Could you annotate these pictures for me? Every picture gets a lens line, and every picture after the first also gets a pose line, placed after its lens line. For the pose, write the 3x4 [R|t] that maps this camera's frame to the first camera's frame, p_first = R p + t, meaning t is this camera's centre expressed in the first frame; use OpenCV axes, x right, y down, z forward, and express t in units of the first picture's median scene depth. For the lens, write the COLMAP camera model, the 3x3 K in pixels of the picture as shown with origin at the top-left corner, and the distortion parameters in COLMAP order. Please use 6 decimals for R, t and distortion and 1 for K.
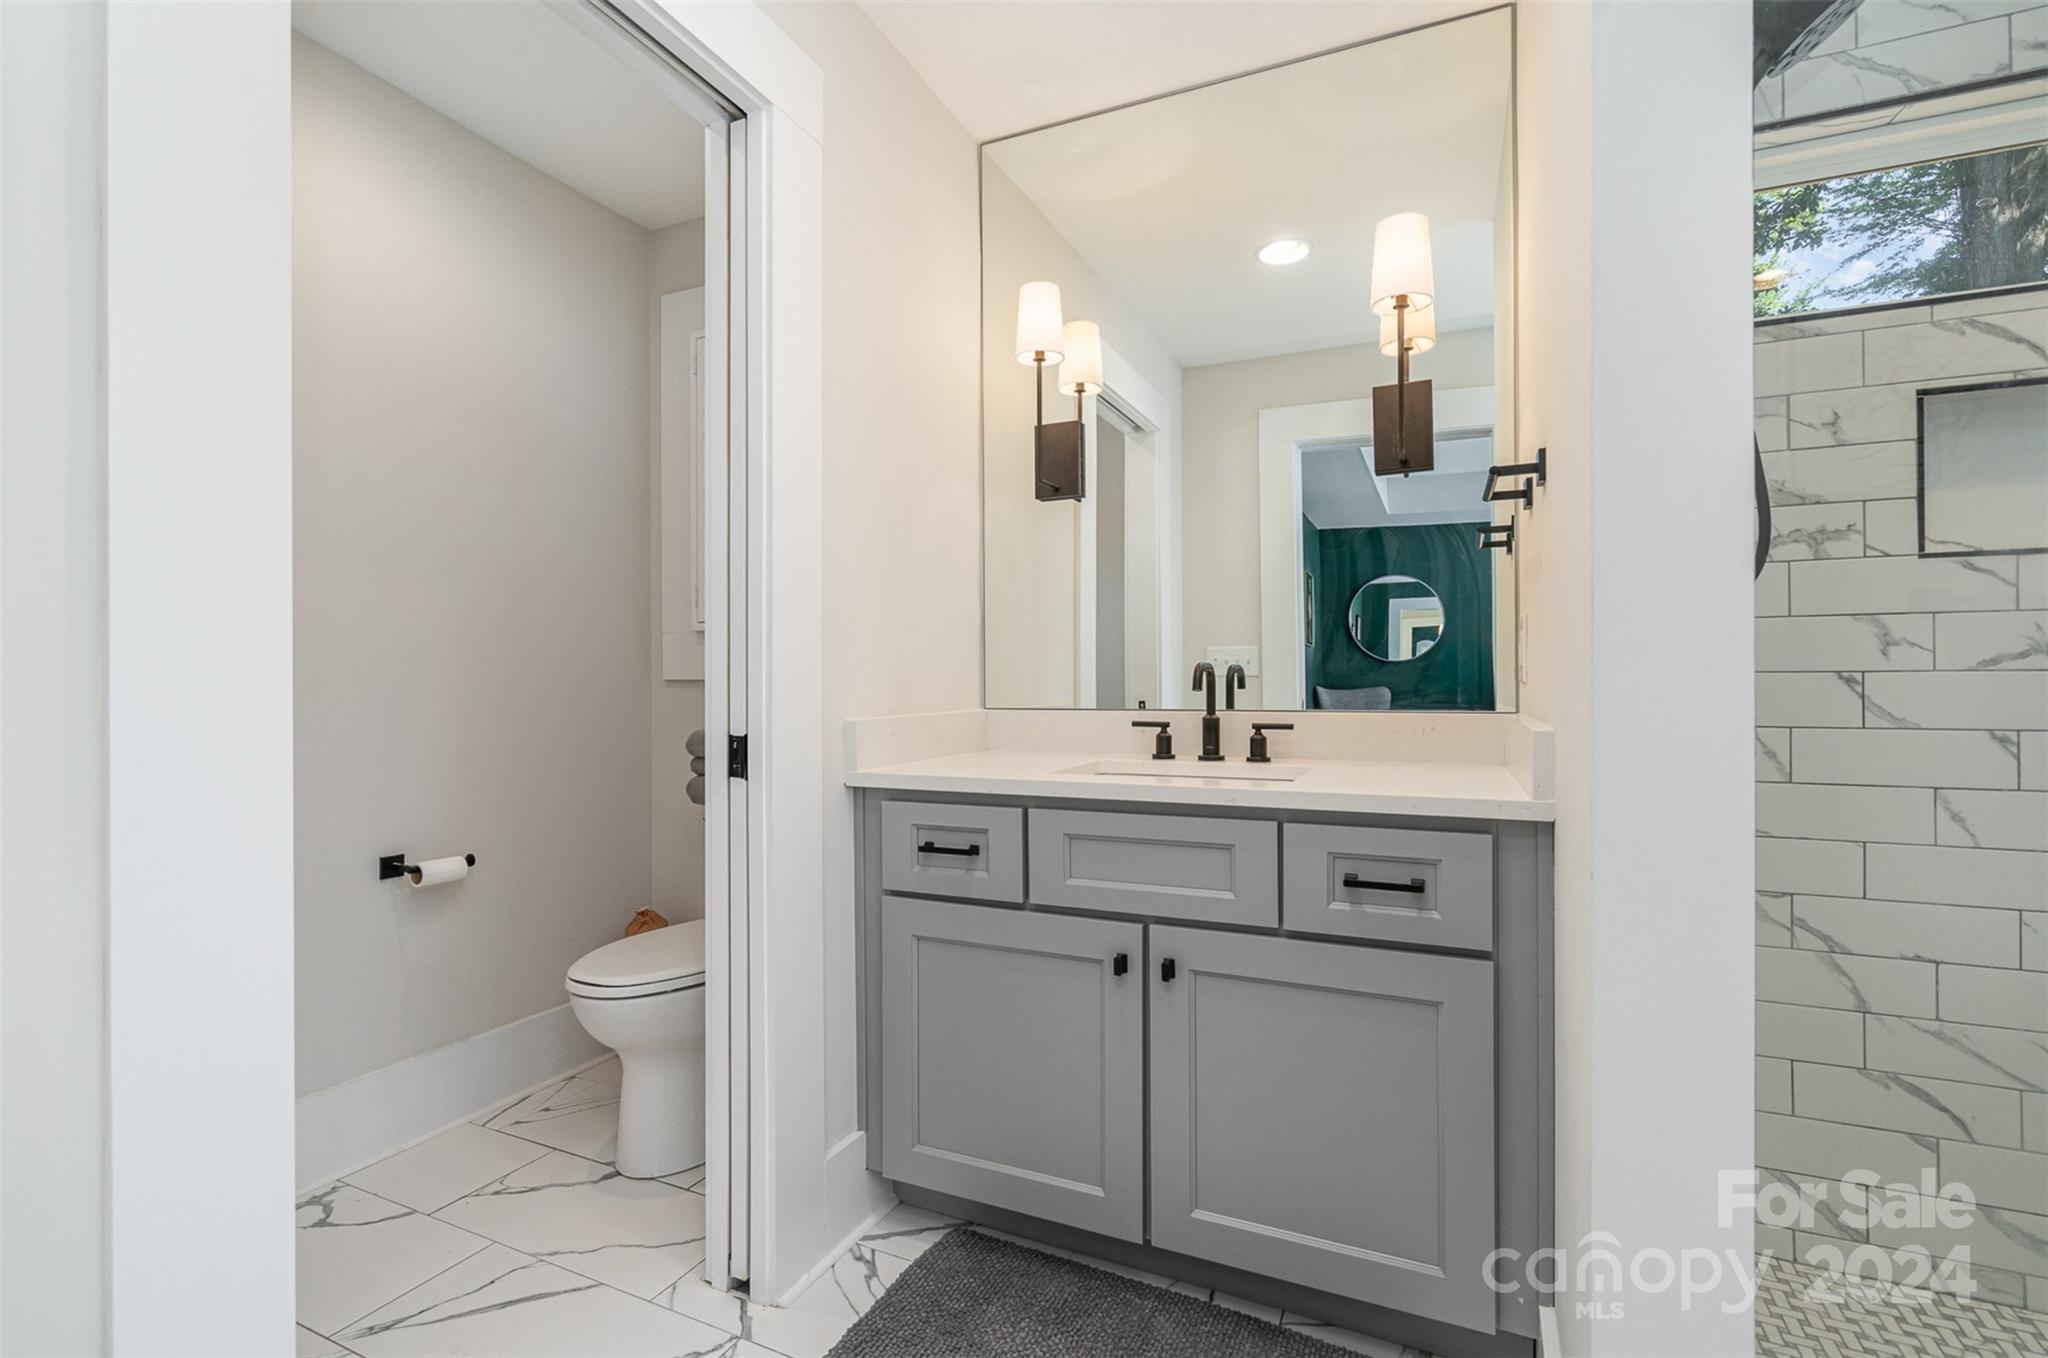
lens RADIAL K [[902.5, 0, 1024.0], [0, 902.5, 679.0], [0, 0, 1]] dist [0.029907, 0.000136]
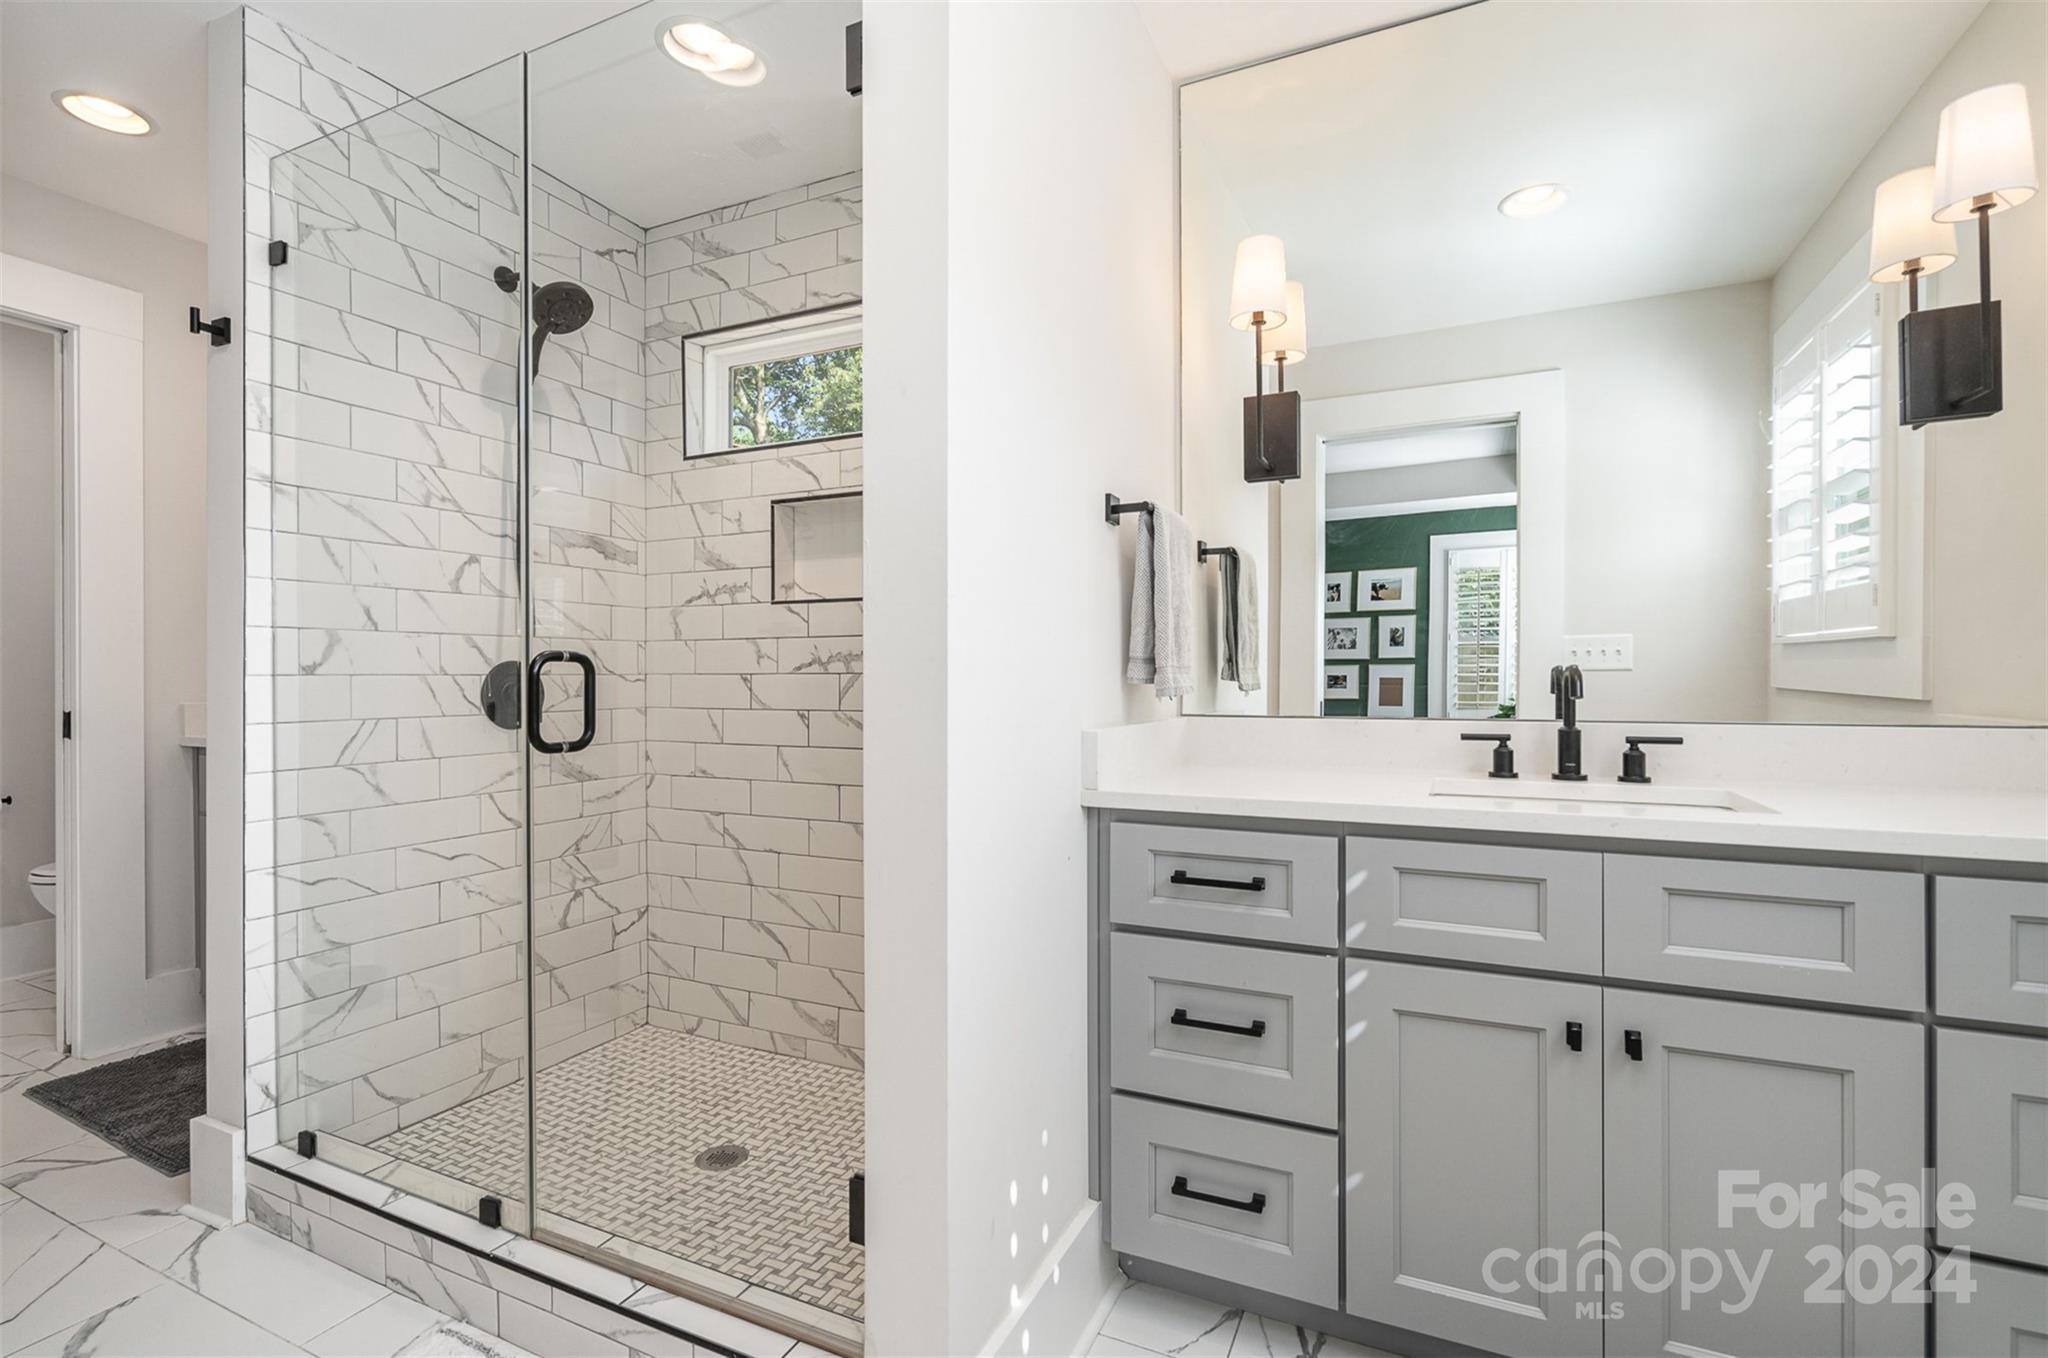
lens RADIAL K [[934.3, 0, 1024.0], [0, 934.3, 679.0], [0, 0, 1]] dist [0.003171, 0.000649]
pose [[0.999767, 0.001723, -0.021520, -0.274084], [-0.001807, 0.999991, -0.003887, 0.000218], [0.021513, 0.003925, 0.999761, 0.118575]]
